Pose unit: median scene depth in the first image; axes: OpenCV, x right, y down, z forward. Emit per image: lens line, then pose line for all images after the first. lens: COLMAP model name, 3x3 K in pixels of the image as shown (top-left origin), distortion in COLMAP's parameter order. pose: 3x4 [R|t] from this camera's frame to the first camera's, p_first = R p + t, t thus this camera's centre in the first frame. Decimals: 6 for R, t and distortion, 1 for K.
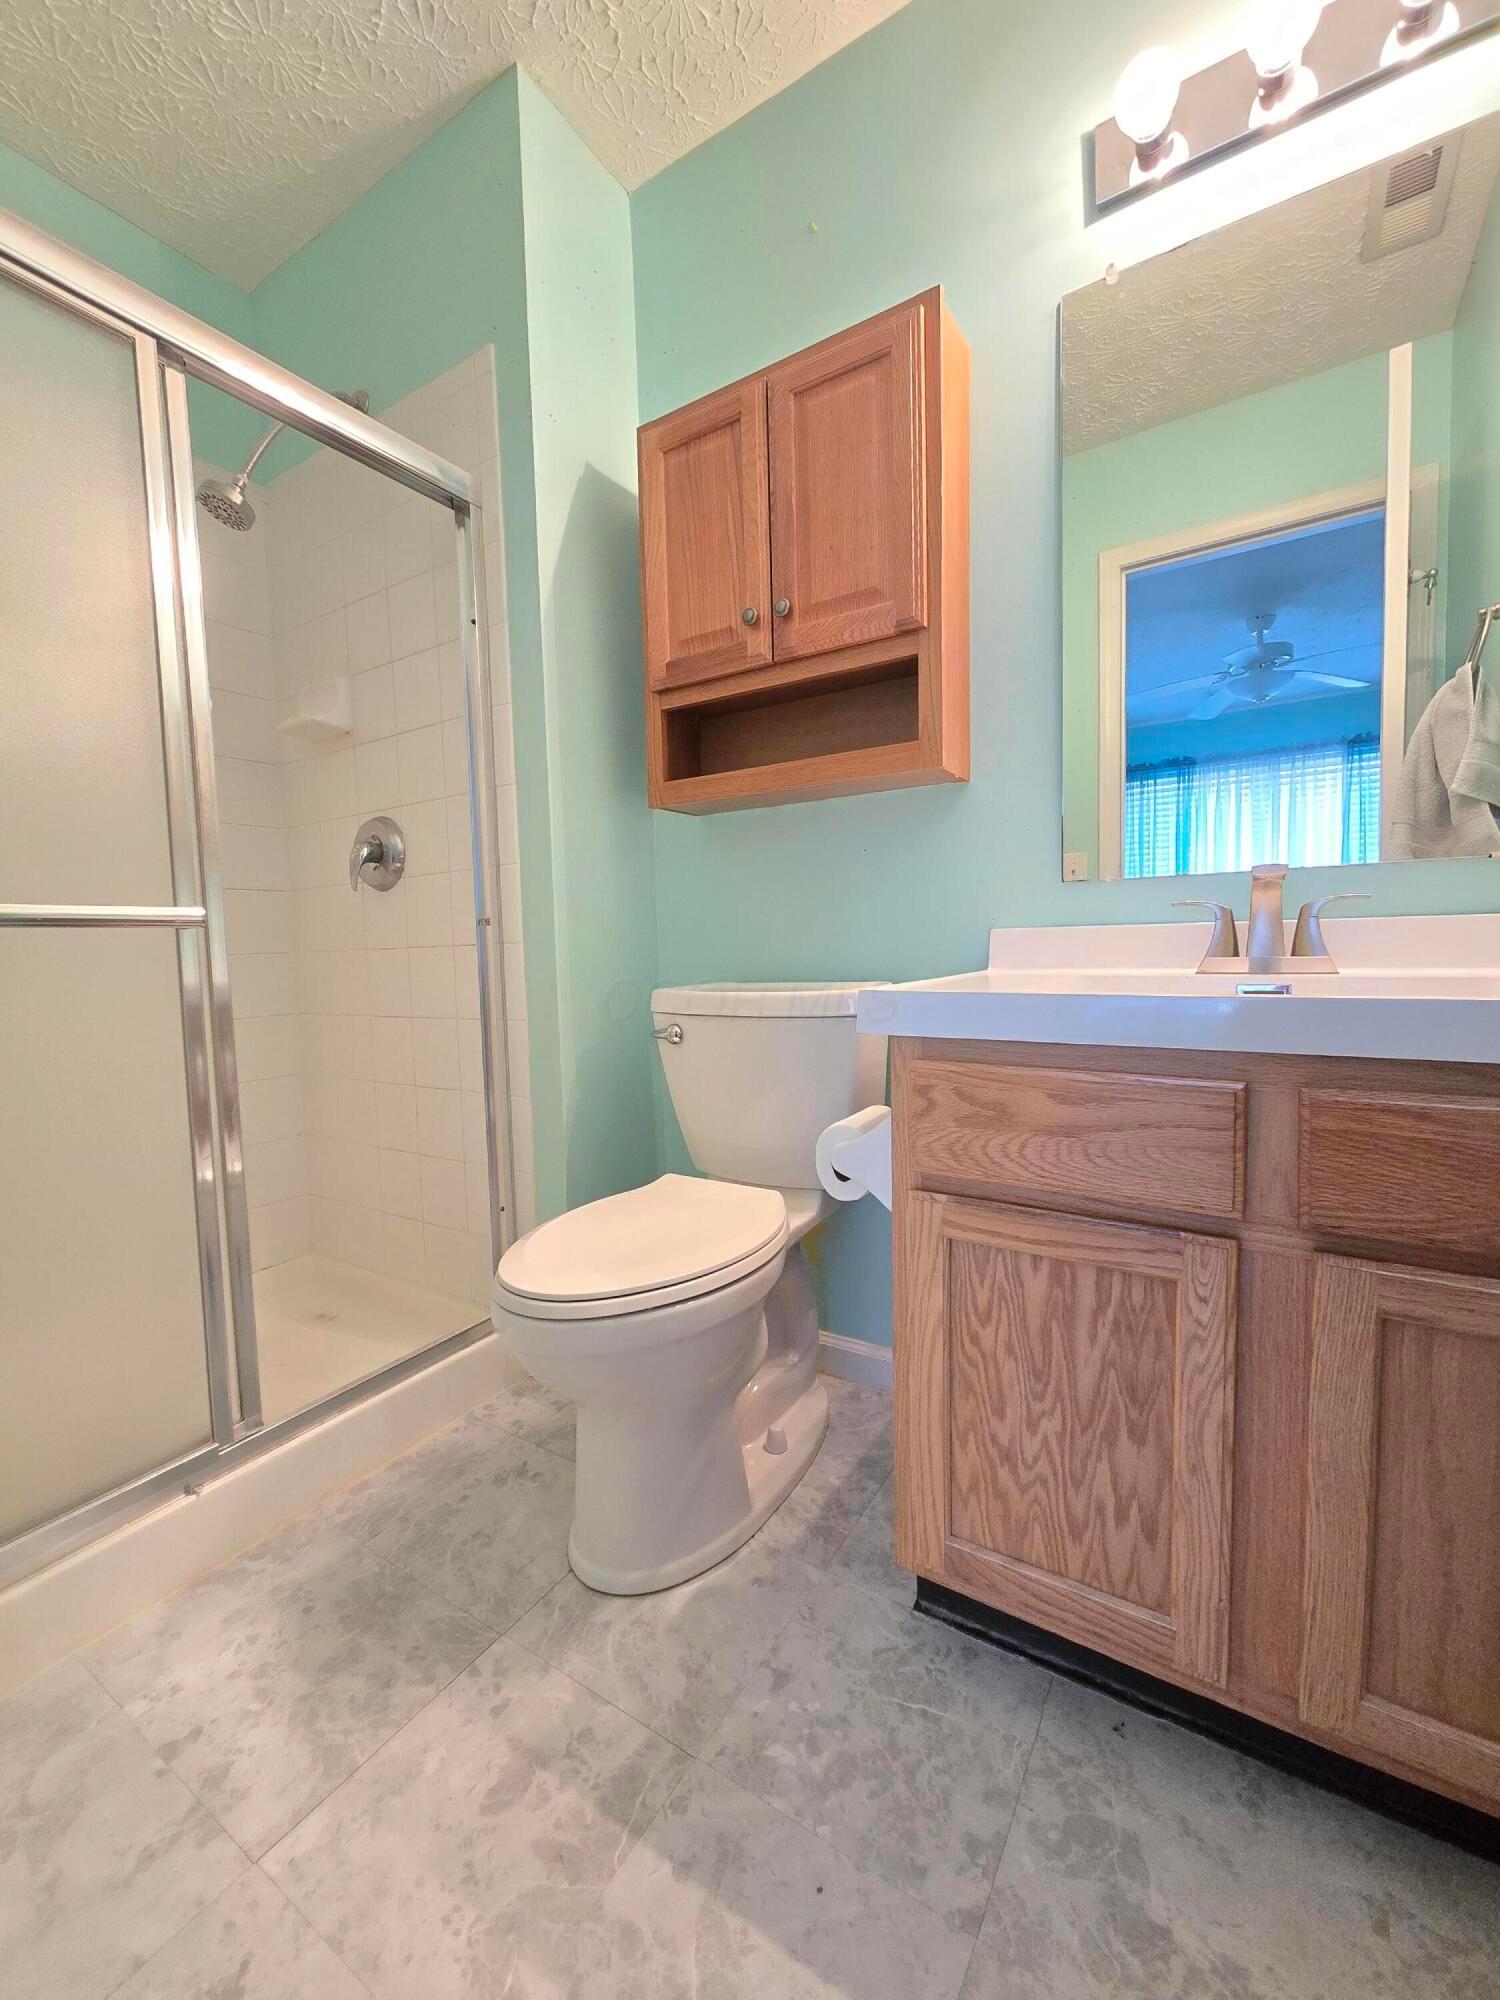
lens RADIAL K [[825.1, 0, 738.2], [0, 825.1, 996.4], [0, 0, 1]] dist [-0.000998, 0.000358]
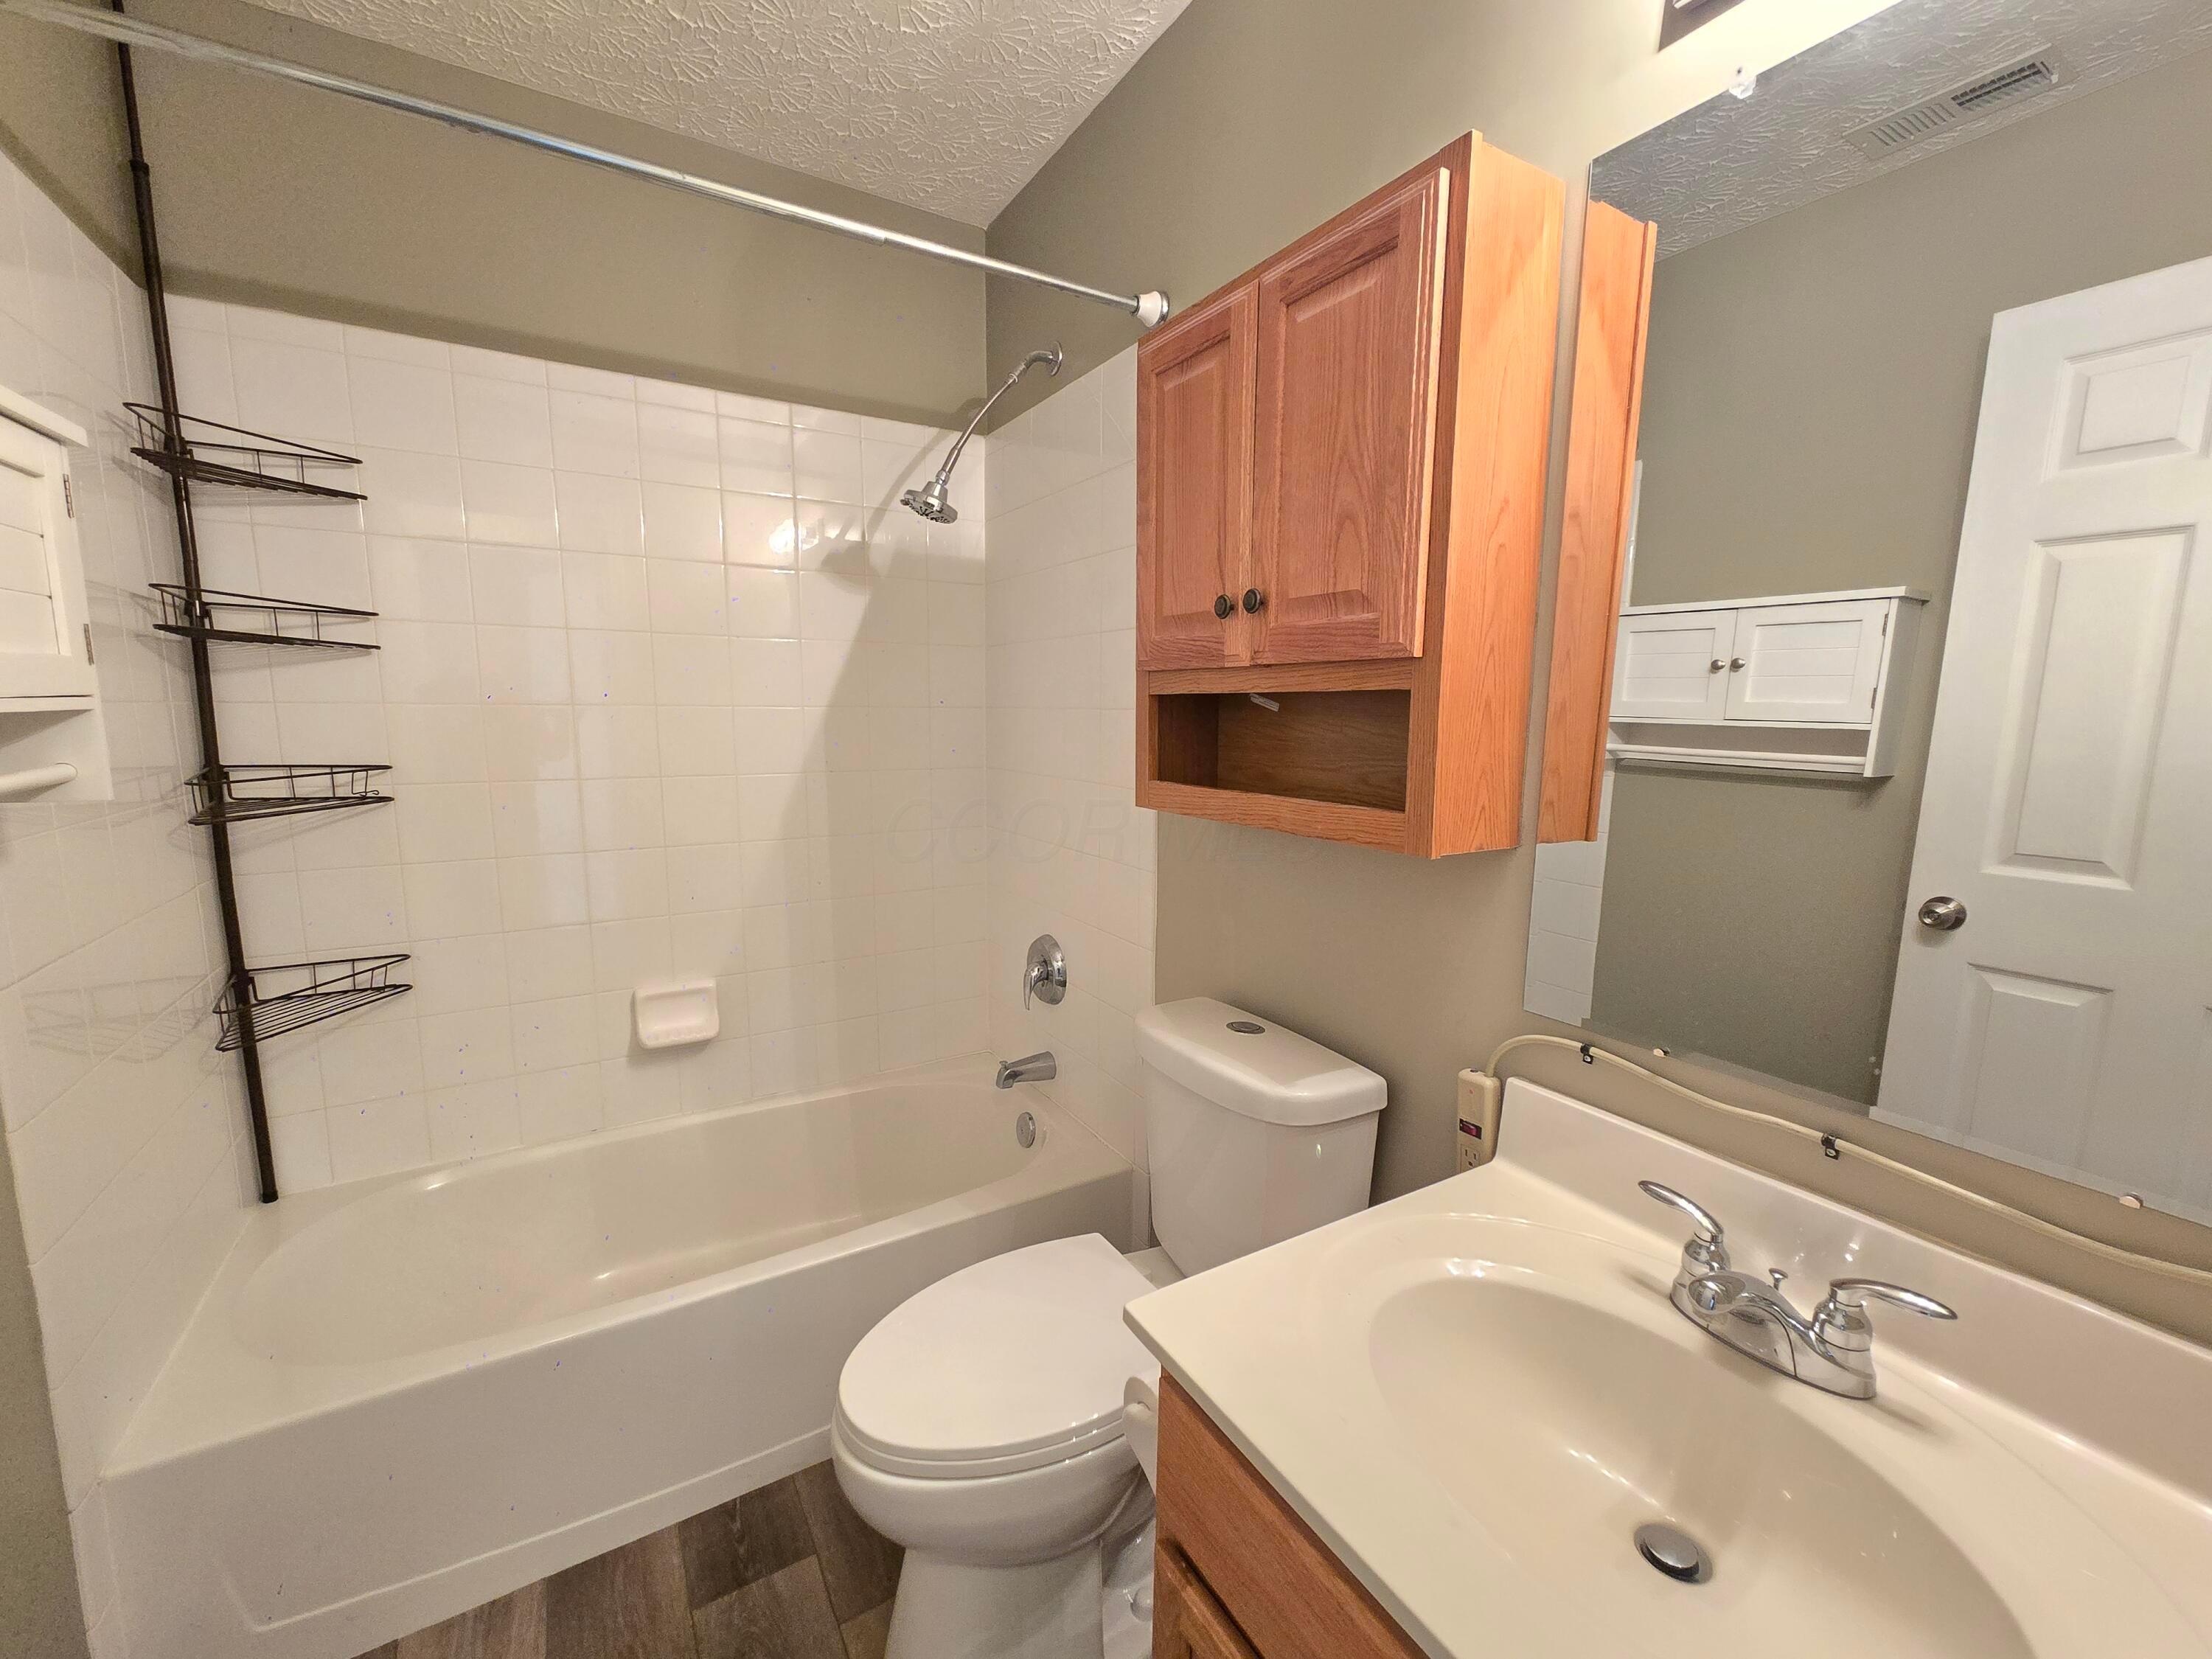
lens RADIAL K [[907.9, 0, 1108.2], [0, 907.9, 837.1], [0, 0, 1]] dist [-0.000562, 0.000406]
pose [[0.895183, 0.100206, -0.434288, 0.330039], [-0.069047, 0.993814, 0.086987, -0.336415], [0.440318, -0.047883, 0.896564, 0.204846]]
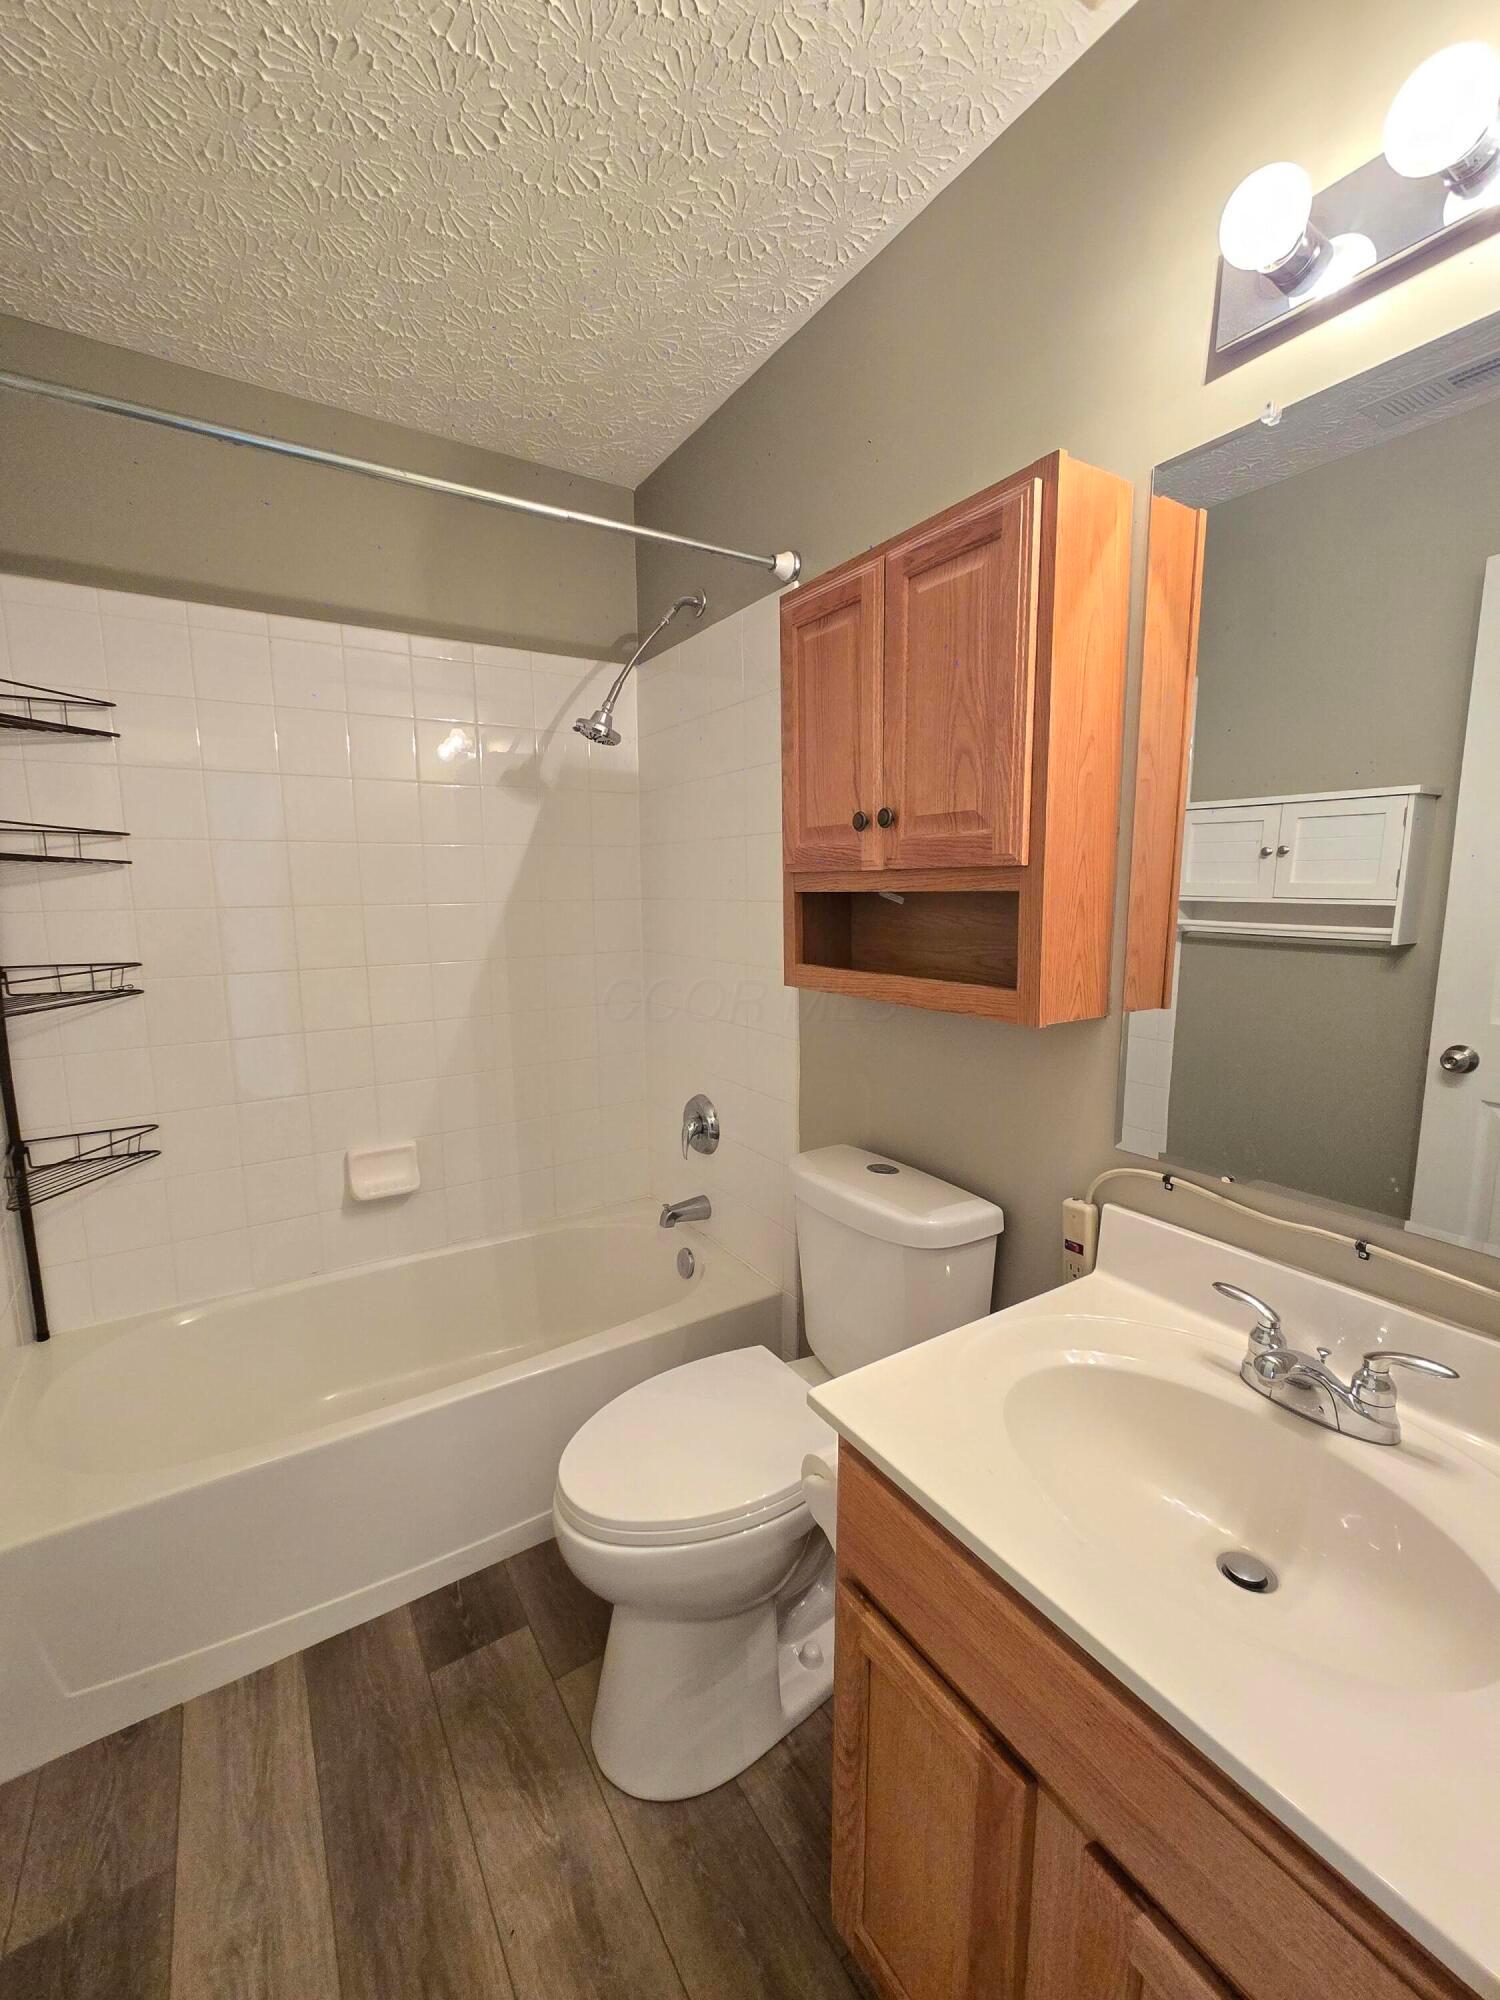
lens RADIAL K [[800.2, 0, 750.0], [0, 800.2, 1000.0], [0, 0, 1]] dist [-0.000177, 0.000180]
pose [[0.902872, 0.077264, -0.422909, 0.322224], [-0.048375, 0.995729, 0.078639, -0.349303], [0.427179, -0.050543, 0.902753, 0.134478]]
